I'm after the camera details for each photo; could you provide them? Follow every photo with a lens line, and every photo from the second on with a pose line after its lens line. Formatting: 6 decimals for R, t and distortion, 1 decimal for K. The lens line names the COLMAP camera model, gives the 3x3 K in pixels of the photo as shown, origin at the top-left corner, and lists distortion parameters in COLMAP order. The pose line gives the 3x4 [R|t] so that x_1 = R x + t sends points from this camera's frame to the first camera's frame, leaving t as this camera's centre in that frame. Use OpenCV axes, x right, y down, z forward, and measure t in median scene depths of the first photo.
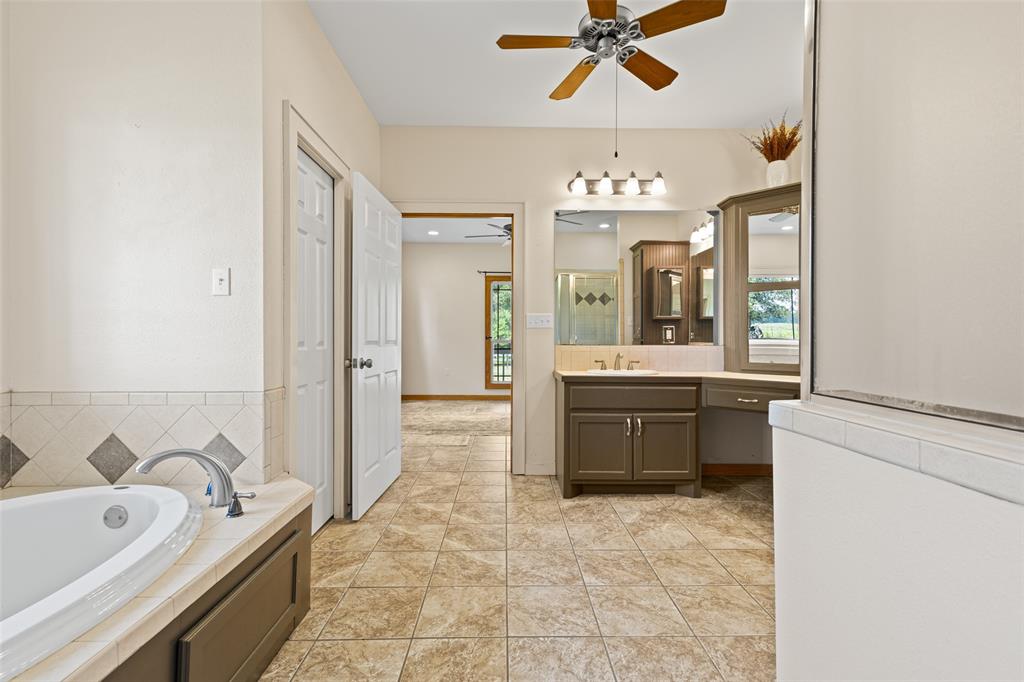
lens RADIAL K [[460.7, 0, 512.1], [0, 460.7, 339.7], [0, 0, 1]] dist [0.000534, 0.000043]
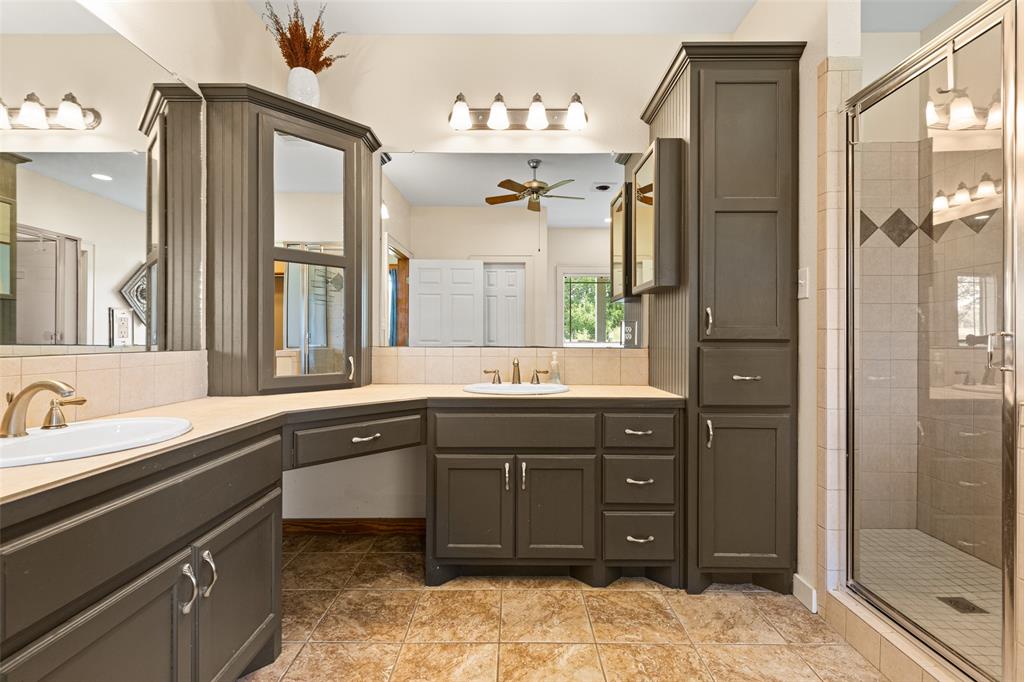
lens RADIAL K [[460.7, 0, 512.1], [0, 460.7, 338.3], [0, 0, 1]] dist [0.000534, 0.000043]
pose [[0.016841, -0.000487, 0.999858, -0.087955], [0.001338, 0.999999, 0.000464, -0.000436], [-0.999857, 0.001330, 0.016841, 0.700991]]
